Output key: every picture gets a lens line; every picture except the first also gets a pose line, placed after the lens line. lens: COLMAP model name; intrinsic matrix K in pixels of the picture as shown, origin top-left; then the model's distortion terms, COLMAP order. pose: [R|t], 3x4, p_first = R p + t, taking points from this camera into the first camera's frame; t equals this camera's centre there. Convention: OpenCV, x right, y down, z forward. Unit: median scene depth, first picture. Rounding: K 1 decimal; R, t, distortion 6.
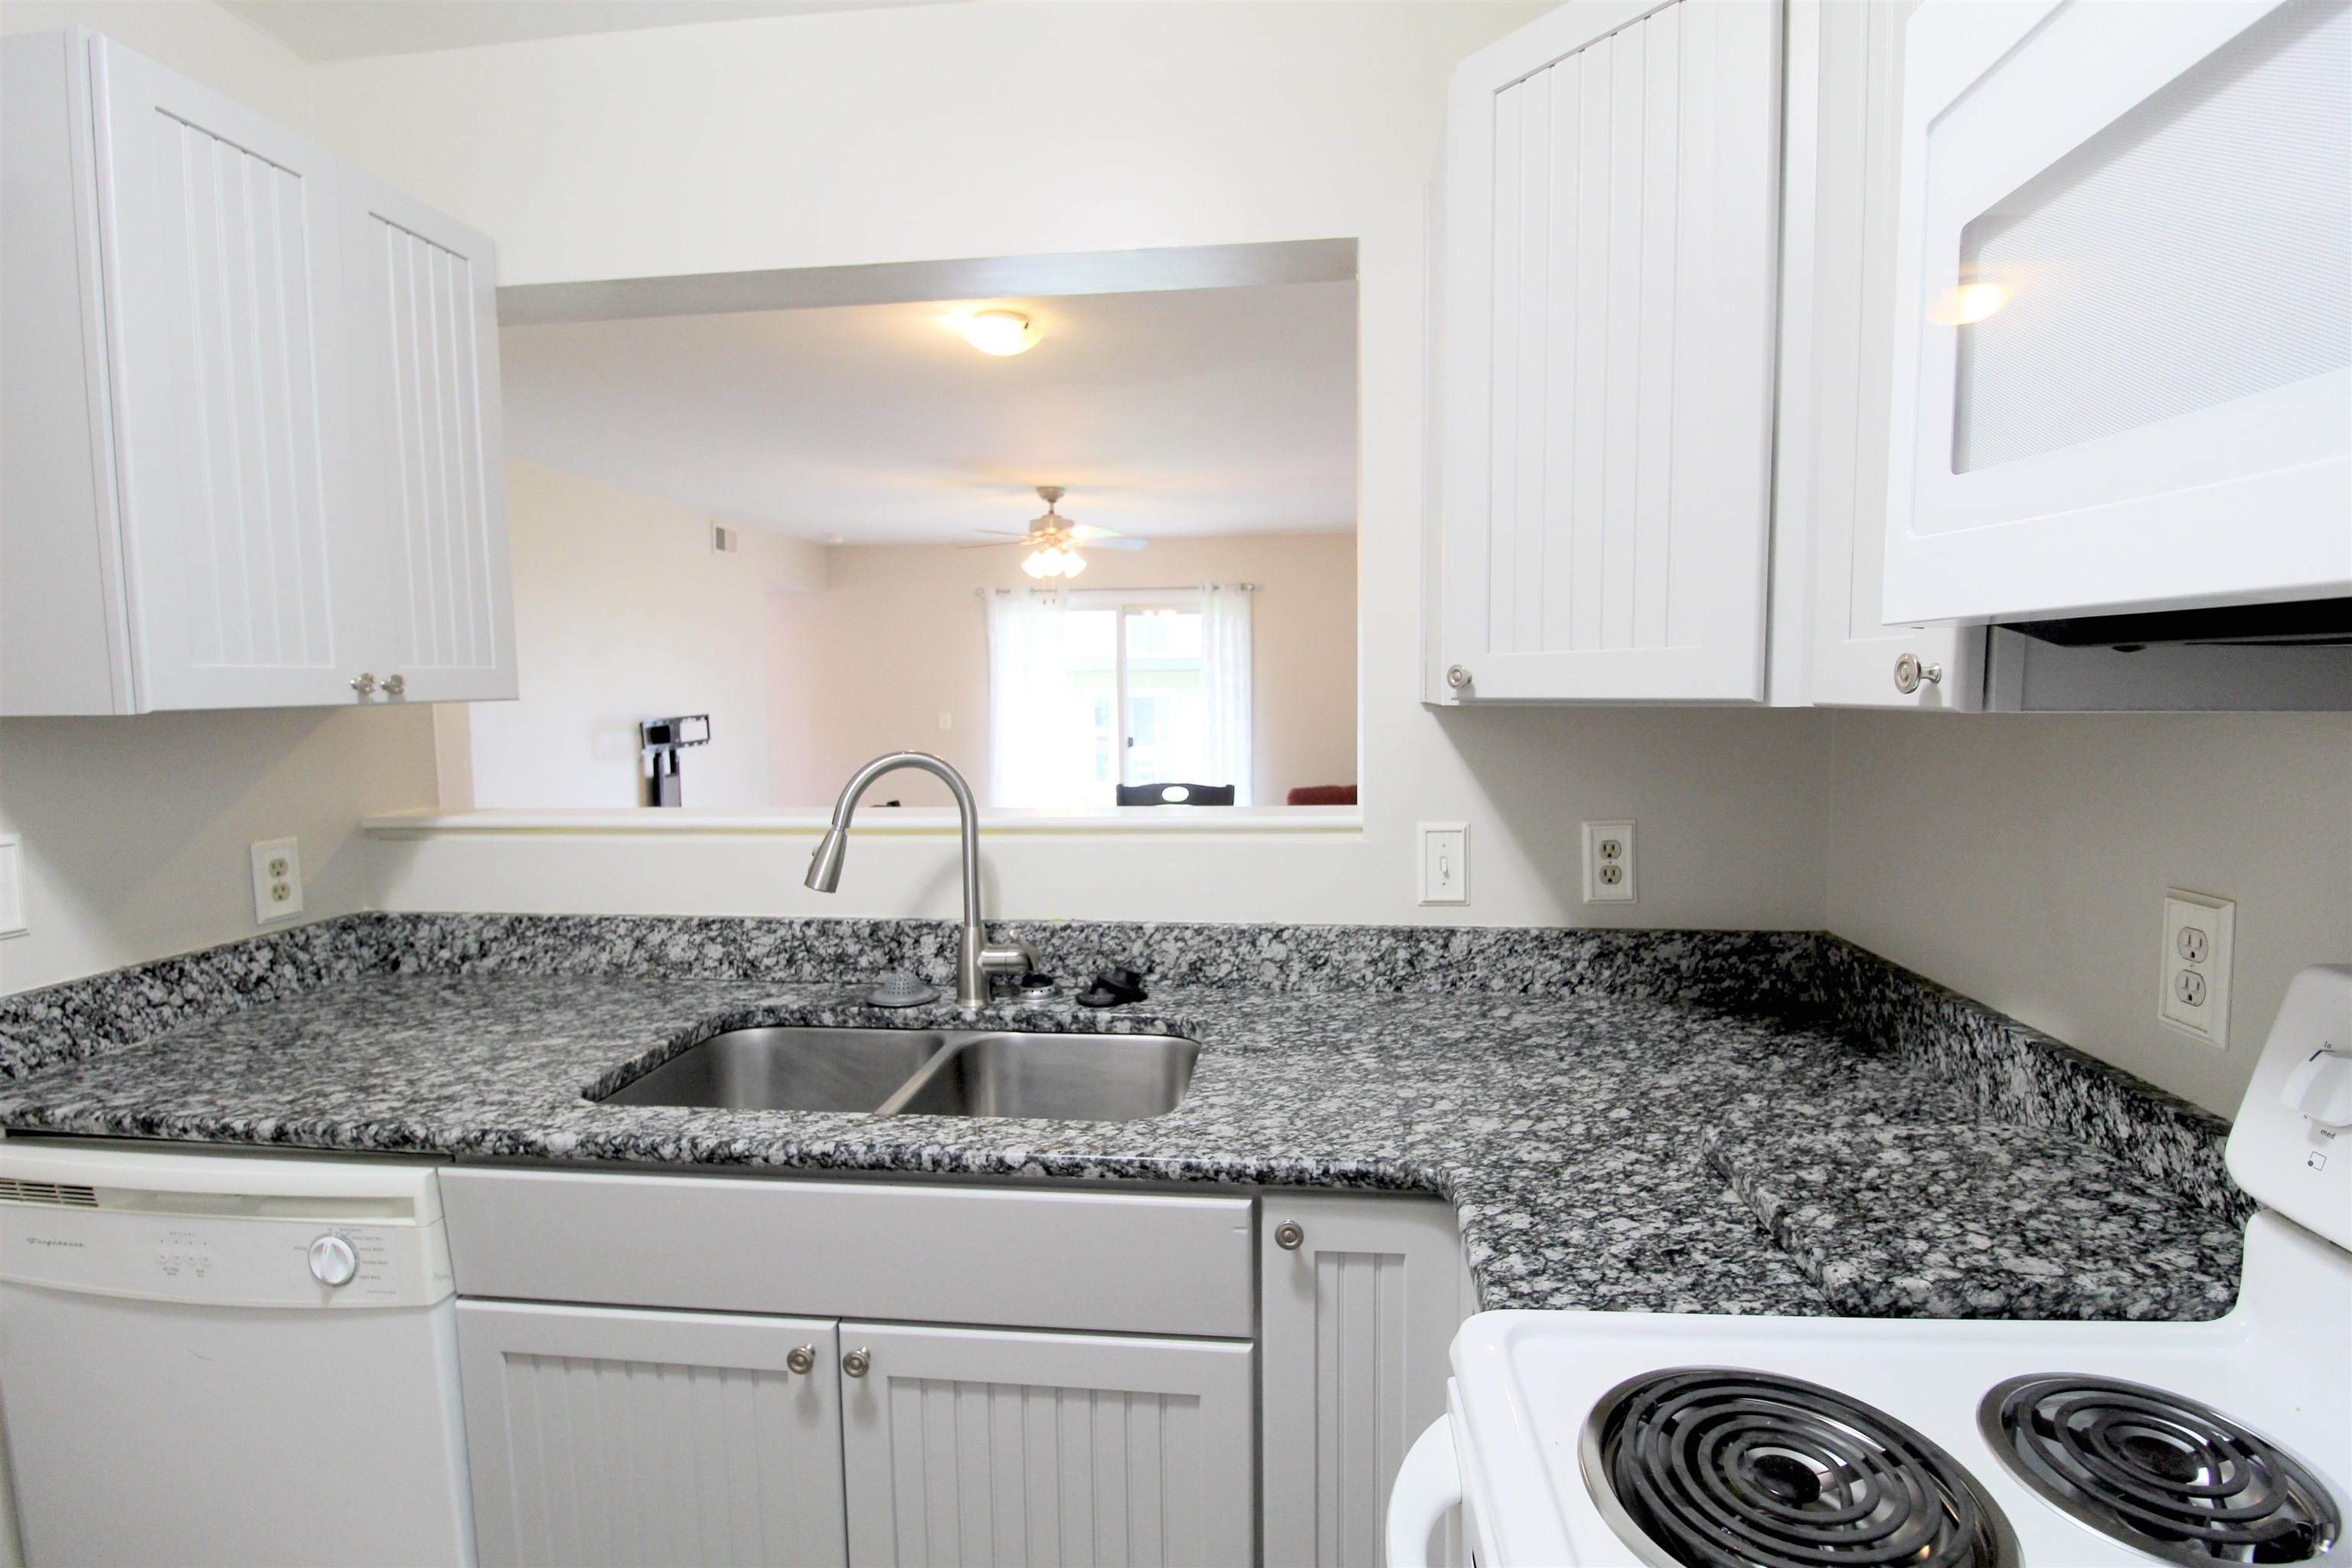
lens RADIAL K [[1087.0, 0, 1200.7], [0, 1087.0, 778.3], [0, 0, 1]] dist [-0.000142, -0.013536]
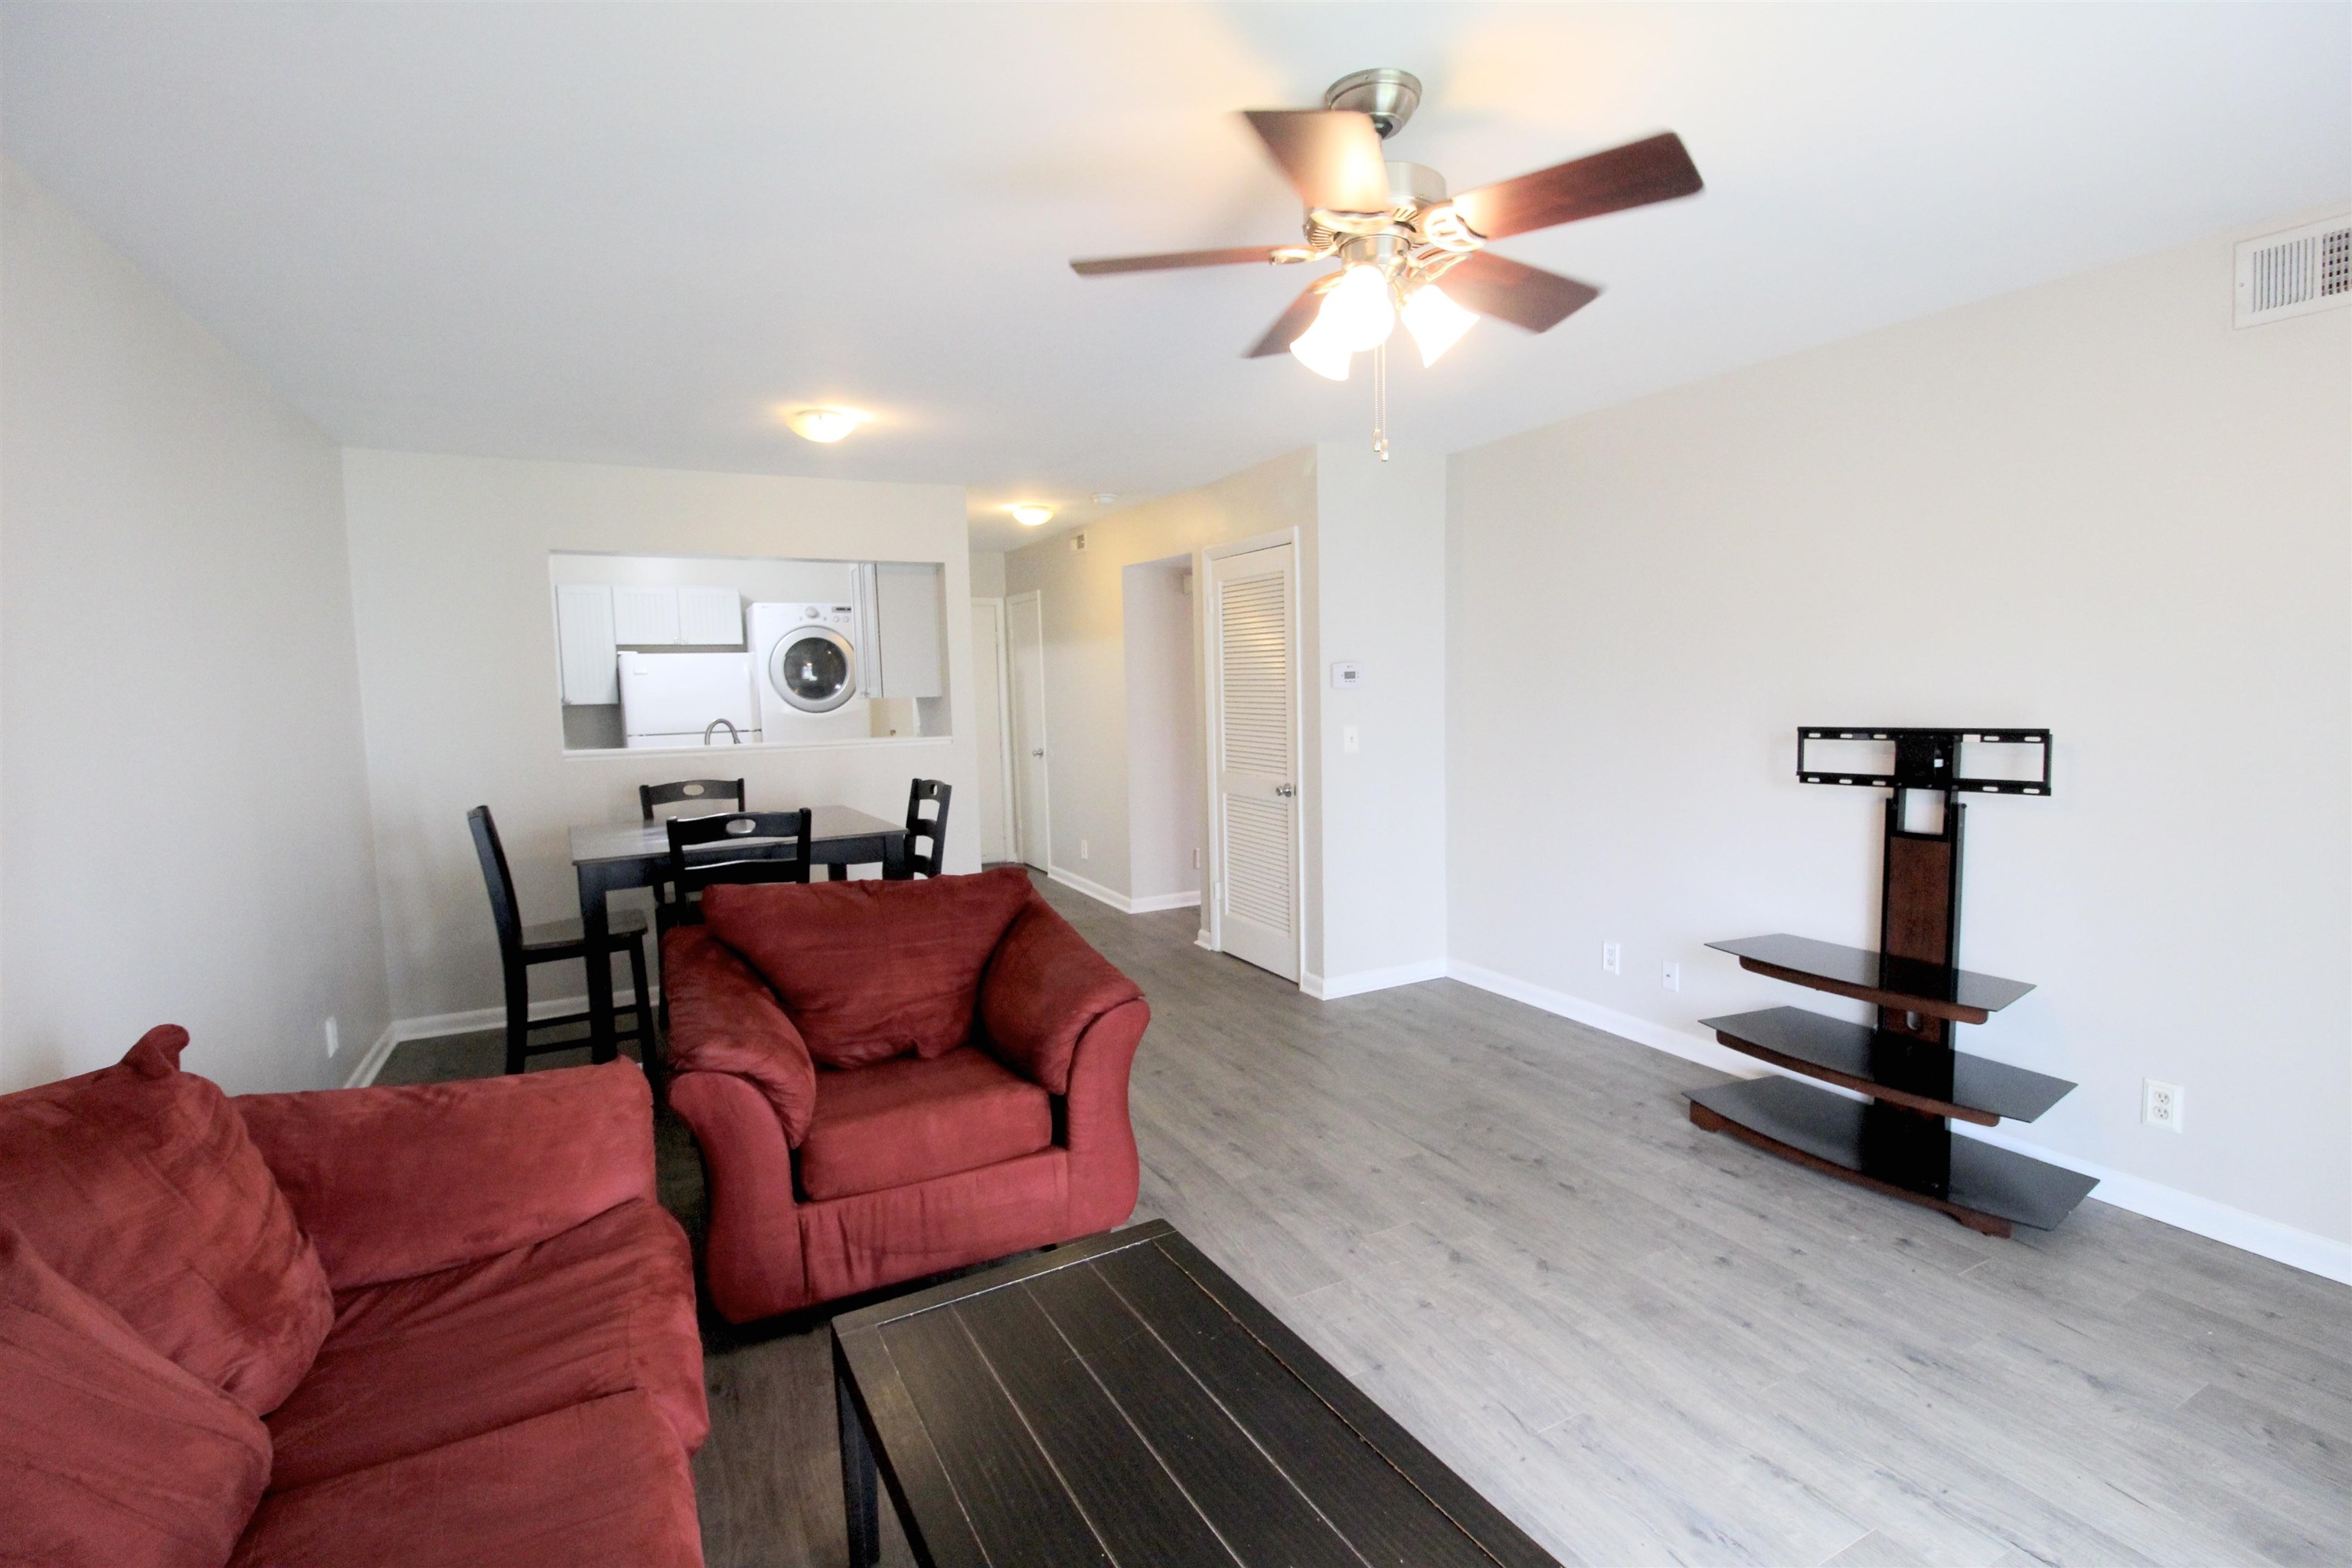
lens RADIAL K [[1087.0, 0, 1200.7], [0, 1087.0, 778.3], [0, 0, 1]] dist [-0.000142, -0.013536]
pose [[-0.832163, 0.086435, -0.547754, 0.396075], [-0.010196, 0.985225, 0.170959, -0.503354], [0.554438, 0.147851, -0.818987, 5.263763]]
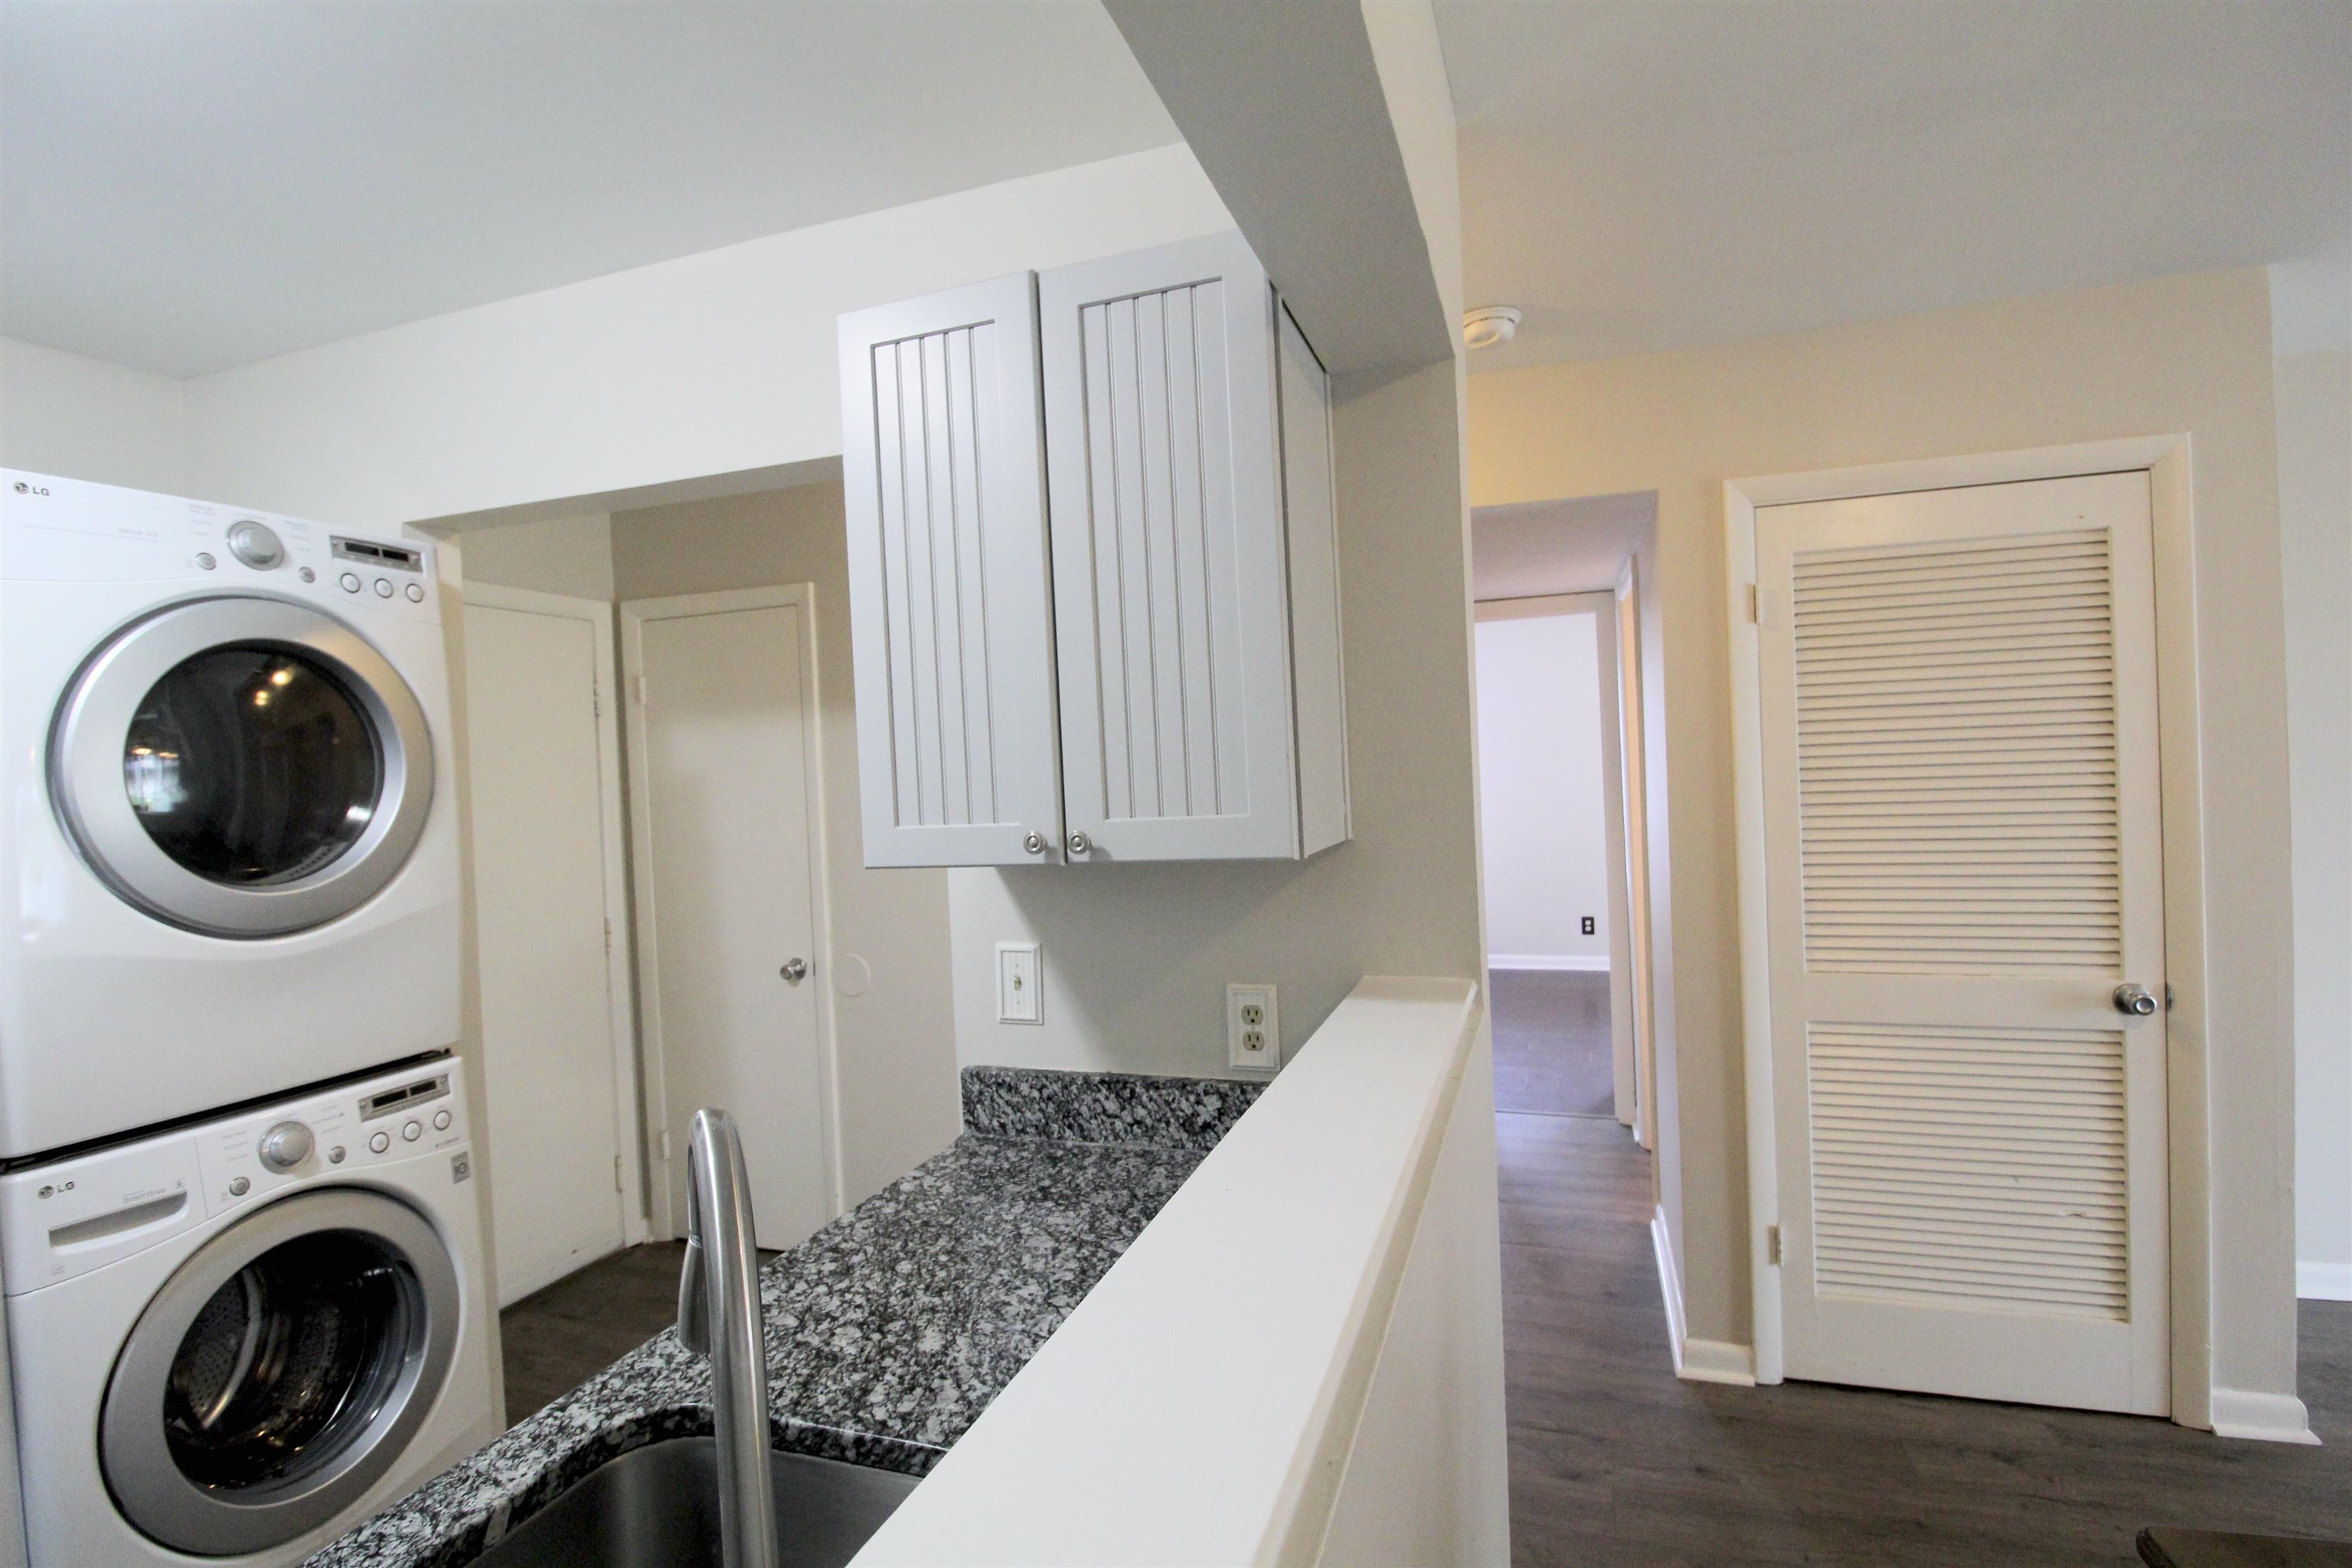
lens RADIAL K [[1087.0, 0, 1200.7], [0, 1087.0, 778.3], [0, 0, 1]] dist [-0.000142, -0.013536]
pose [[-0.215637, 0.028136, -0.976068, 0.089347], [-0.038342, 0.998570, 0.037255, -0.194361], [0.975721, 0.045458, -0.214250, 1.433202]]
